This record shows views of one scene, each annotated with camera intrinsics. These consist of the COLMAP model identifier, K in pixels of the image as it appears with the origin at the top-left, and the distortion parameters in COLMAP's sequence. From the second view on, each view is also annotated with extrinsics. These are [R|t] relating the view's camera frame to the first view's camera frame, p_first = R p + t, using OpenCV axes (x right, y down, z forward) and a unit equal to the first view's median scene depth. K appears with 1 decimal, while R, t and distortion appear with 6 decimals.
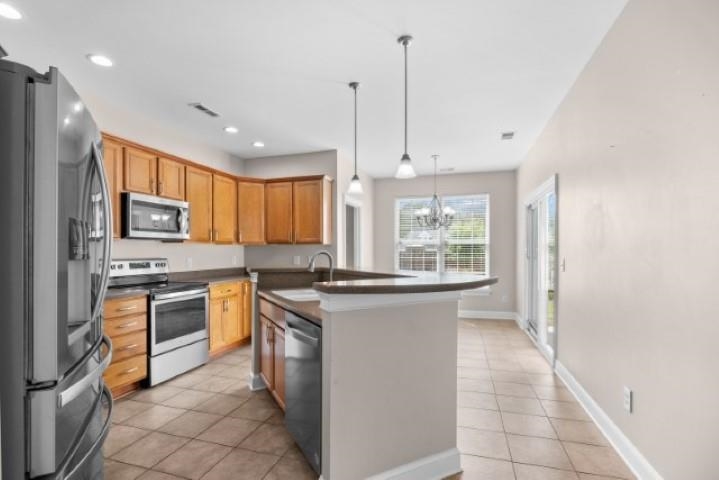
lens RADIAL K [[338.7, 0, 356.3], [0, 338.7, 252.9], [0, 0, 1]] dist [-0.012262, -0.000054]
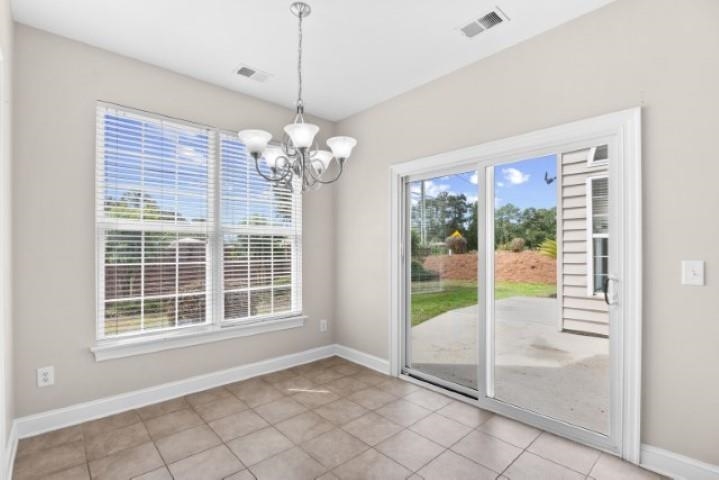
lens RADIAL K [[331.8, 0, 357.4], [0, 331.8, 244.6], [0, 0, 1]] dist [-0.012382, -0.000065]
pose [[0.510212, 0.015633, 0.859907, -0.077322], [0.000414, 0.999830, -0.018422, -0.001117], [-0.860049, 0.009755, 0.510119, 0.912042]]
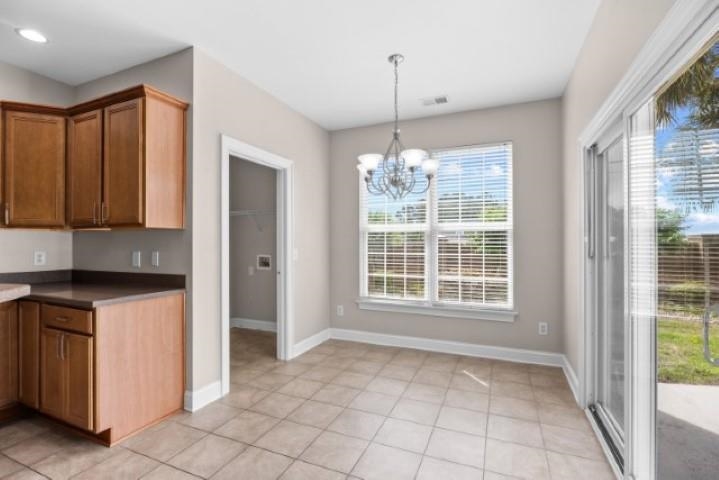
lens RADIAL K [[327.8, 0, 359.5], [0, 327.8, 240.0], [0, 0, 1]] dist [-0.022661, -0.000275]
pose [[0.994306, 0.001169, -0.106556, 0.282123], [-0.002495, 0.999921, -0.012306, -0.003243], [0.106533, 0.012501, 0.994231, 0.620499]]
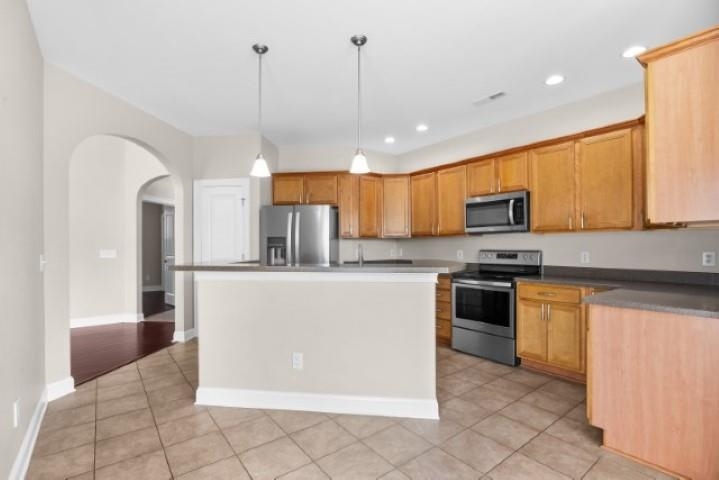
lens RADIAL K [[331.8, 0, 357.4], [0, 331.8, 244.6], [0, 0, 1]] dist [-0.012382, -0.000065]
pose [[-0.573489, 0.001916, -0.819211, 0.459210], [0.003466, 0.999994, -0.000087, -0.001968], [0.819206, -0.002889, -0.573492, 1.023888]]
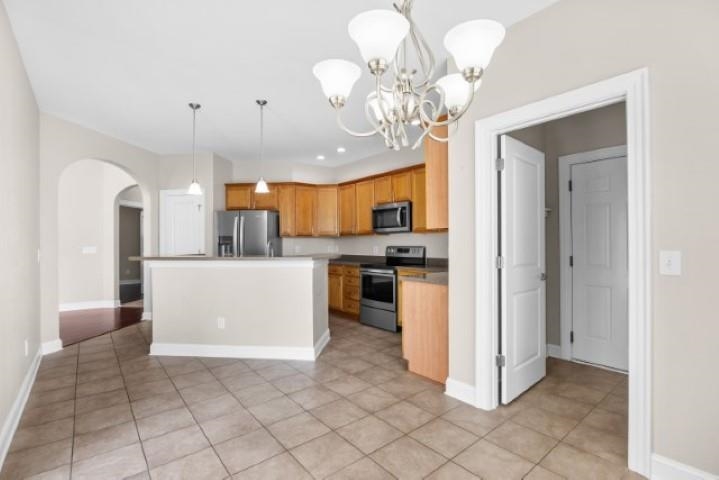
lens RADIAL K [[337.7, 0, 362.4], [0, 337.7, 240.6], [0, 0, 1]] dist [-0.013925, 0.000057]
pose [[-0.549755, 0.000131, -0.835326, 0.559746], [0.004881, 0.999983, -0.003055, -0.001776], [0.835312, -0.005757, -0.549746, 1.381529]]
